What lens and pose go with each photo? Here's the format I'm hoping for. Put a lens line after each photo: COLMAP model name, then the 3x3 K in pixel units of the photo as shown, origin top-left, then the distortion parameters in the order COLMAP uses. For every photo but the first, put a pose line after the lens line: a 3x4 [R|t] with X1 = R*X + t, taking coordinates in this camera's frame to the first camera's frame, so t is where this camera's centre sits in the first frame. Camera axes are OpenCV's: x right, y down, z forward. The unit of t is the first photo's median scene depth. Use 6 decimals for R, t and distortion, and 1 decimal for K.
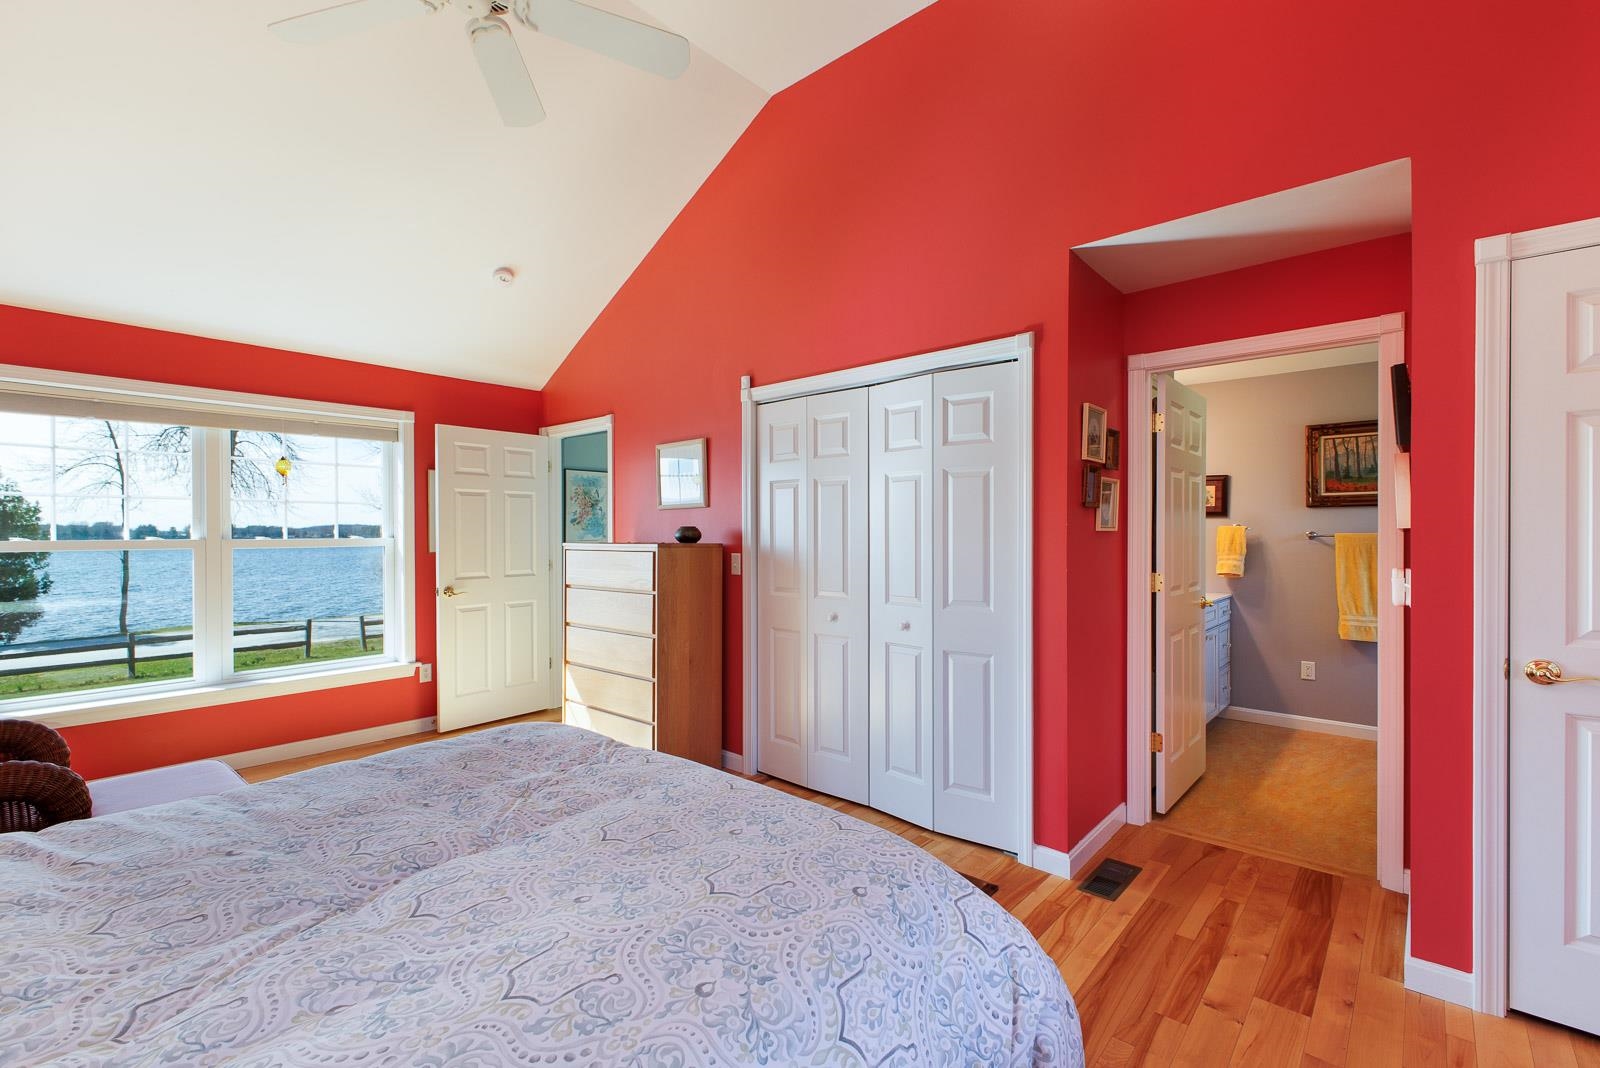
lens RADIAL K [[705.9, 0, 807.4], [0, 705.9, 542.4], [0, 0, 1]] dist [-0.011467, -0.000077]
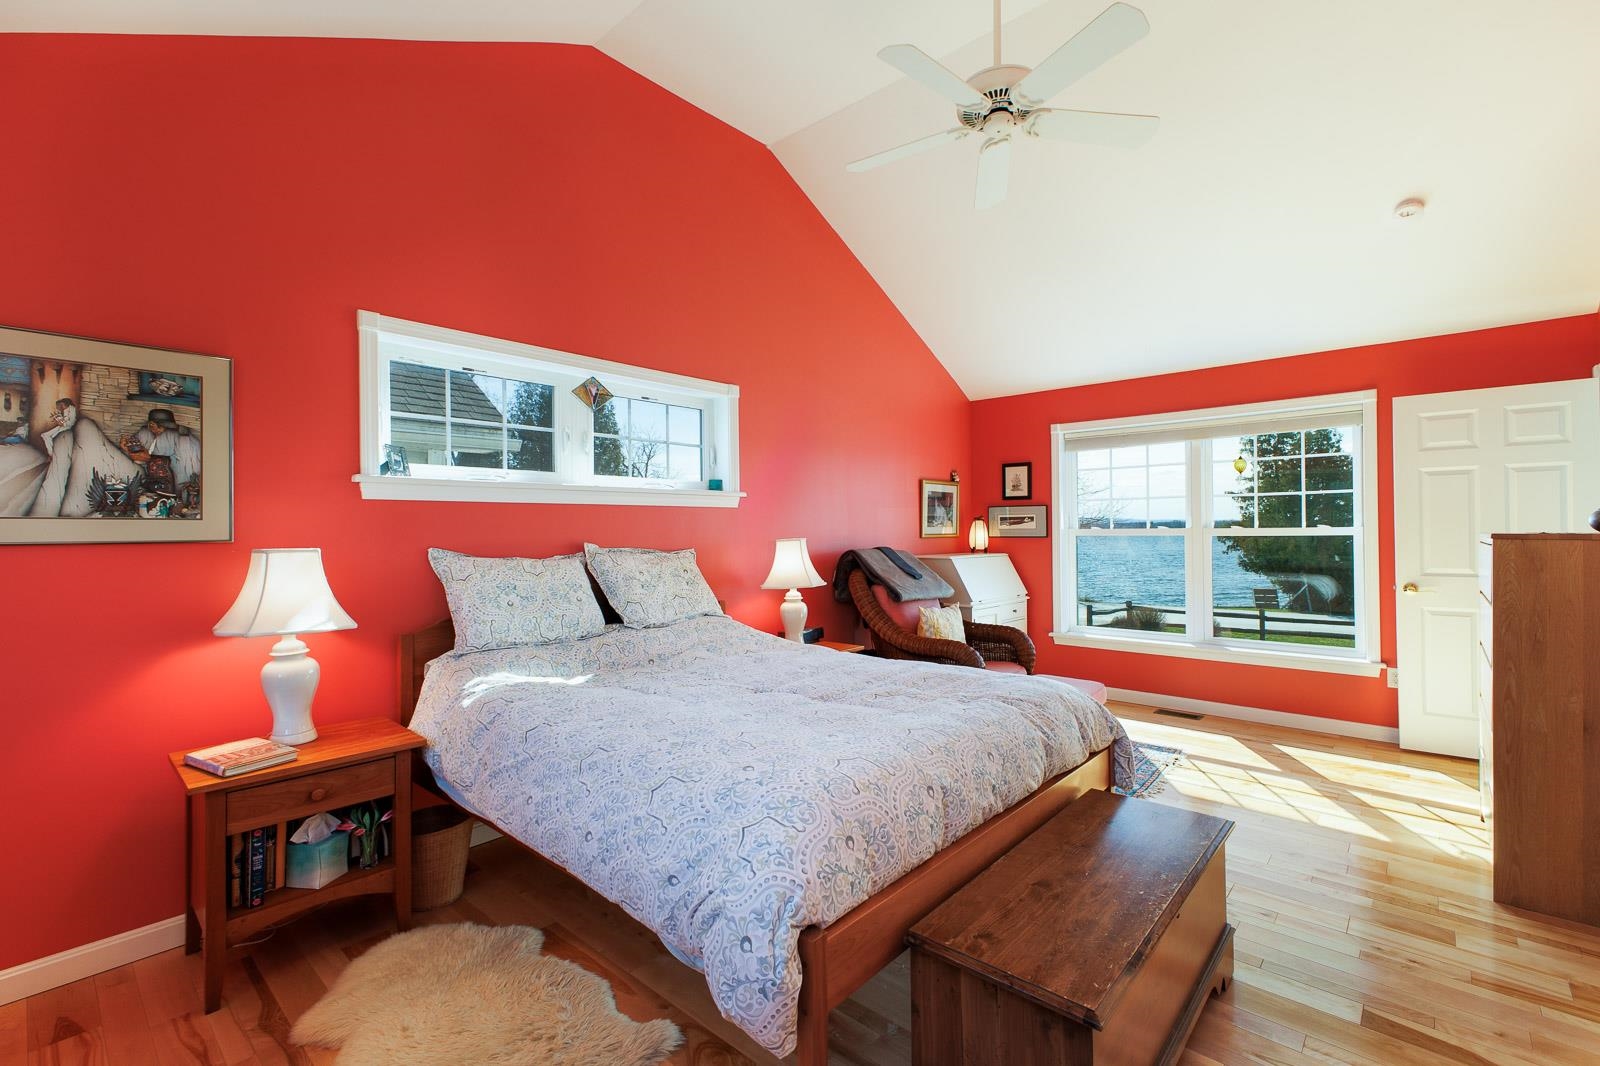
lens RADIAL K [[695.8, 0, 803.1], [0, 695.8, 524.5], [0, 0, 1]] dist [0.003810, -0.000545]
pose [[-0.008617, -0.009498, -0.999918, 0.525335], [0.000406, 0.999955, -0.009502, -0.001465], [0.999963, -0.000487, -0.008612, 0.383838]]
